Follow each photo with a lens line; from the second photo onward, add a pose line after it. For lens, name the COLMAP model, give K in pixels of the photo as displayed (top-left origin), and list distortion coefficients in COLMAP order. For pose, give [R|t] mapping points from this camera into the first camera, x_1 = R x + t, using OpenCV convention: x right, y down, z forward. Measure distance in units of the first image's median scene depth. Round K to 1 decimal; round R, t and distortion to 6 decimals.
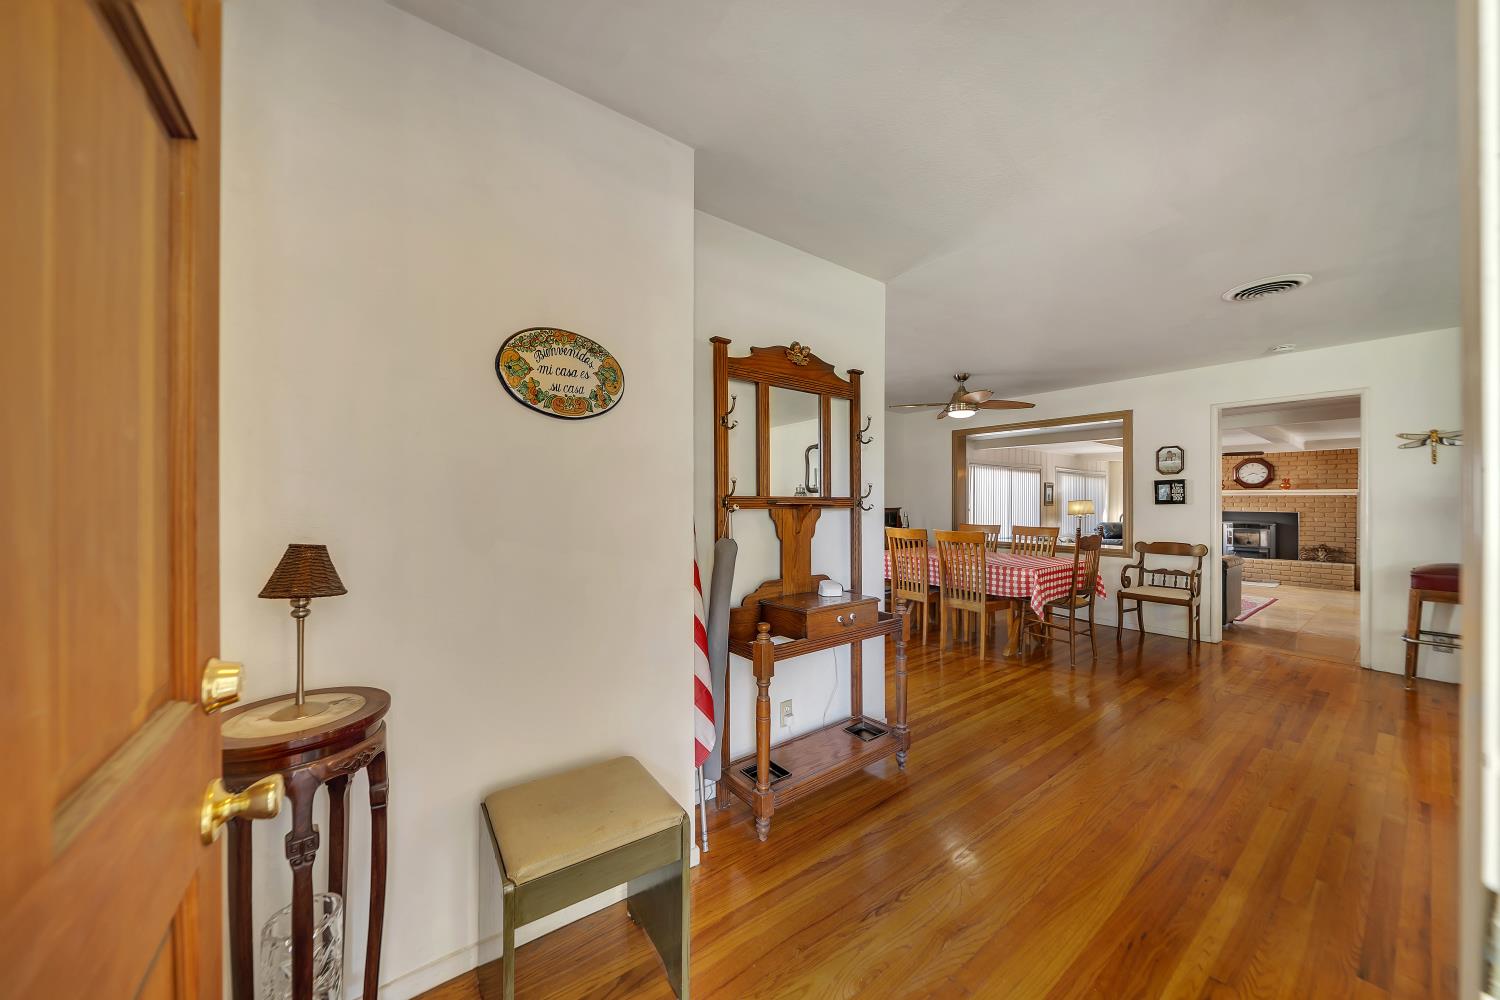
lens RADIAL K [[511.7, 0, 750.0], [0, 511.7, 500.0], [0, 0, 1]] dist [-0.001381, -0.000071]
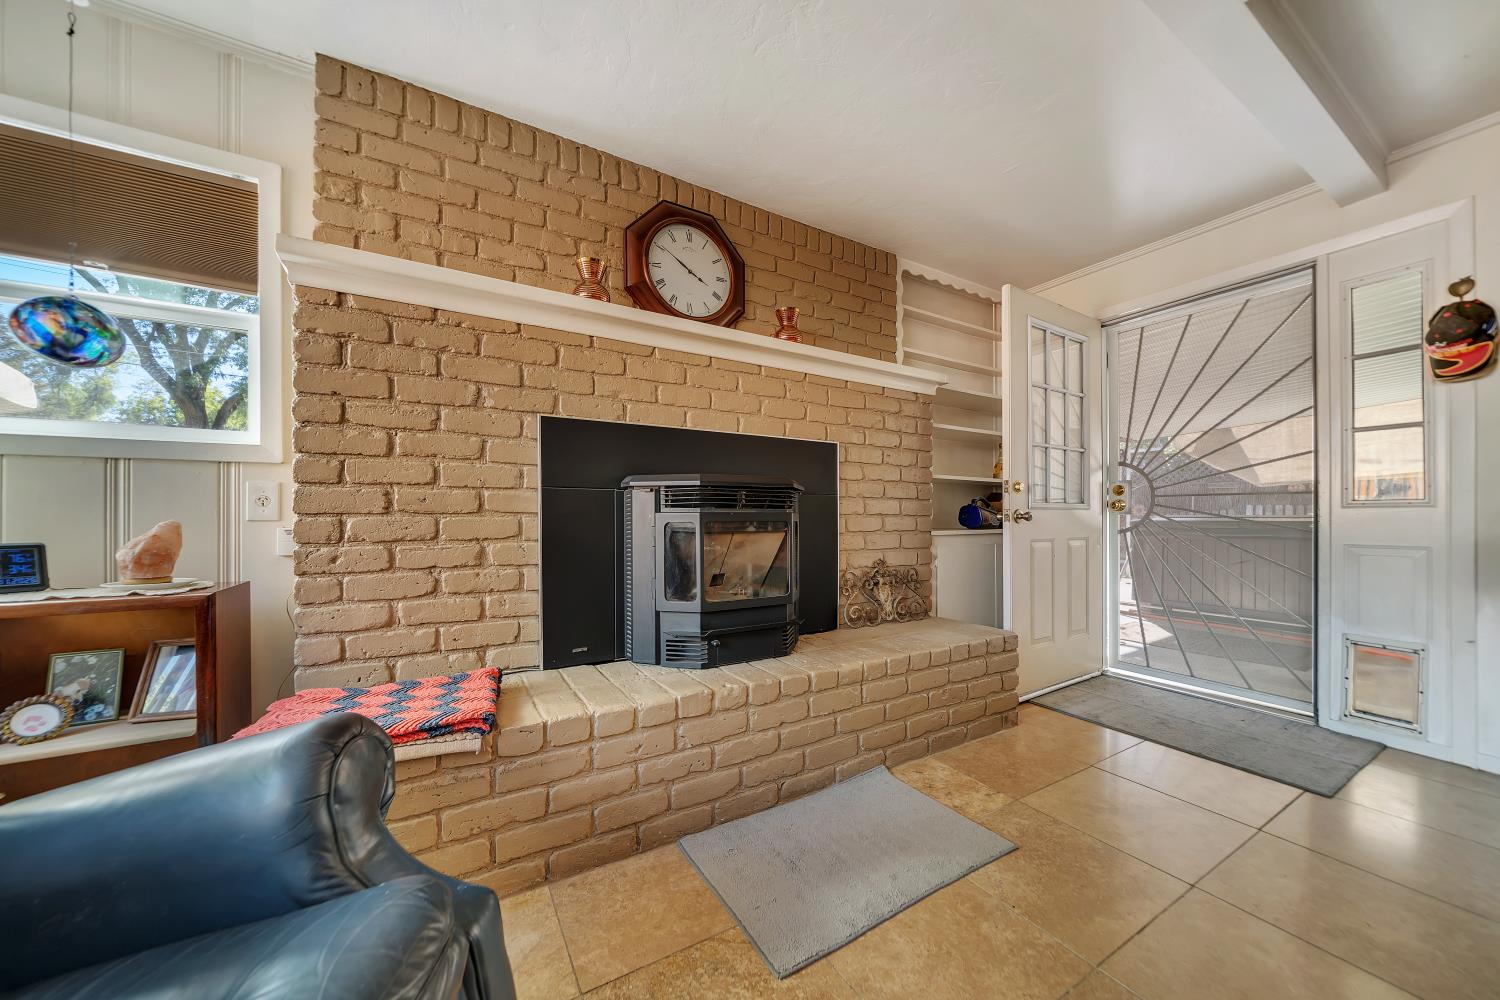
lens RADIAL K [[531.5, 0, 755.2], [0, 531.5, 513.4], [0, 0, 1]] dist [-0.017481, -0.000012]
pose [[0.093346, -0.004441, 0.995624, 1.854803], [-0.004441, 0.999978, 0.004877, 0.134928], [-0.995624, -0.004876, 0.093324, 2.344426]]
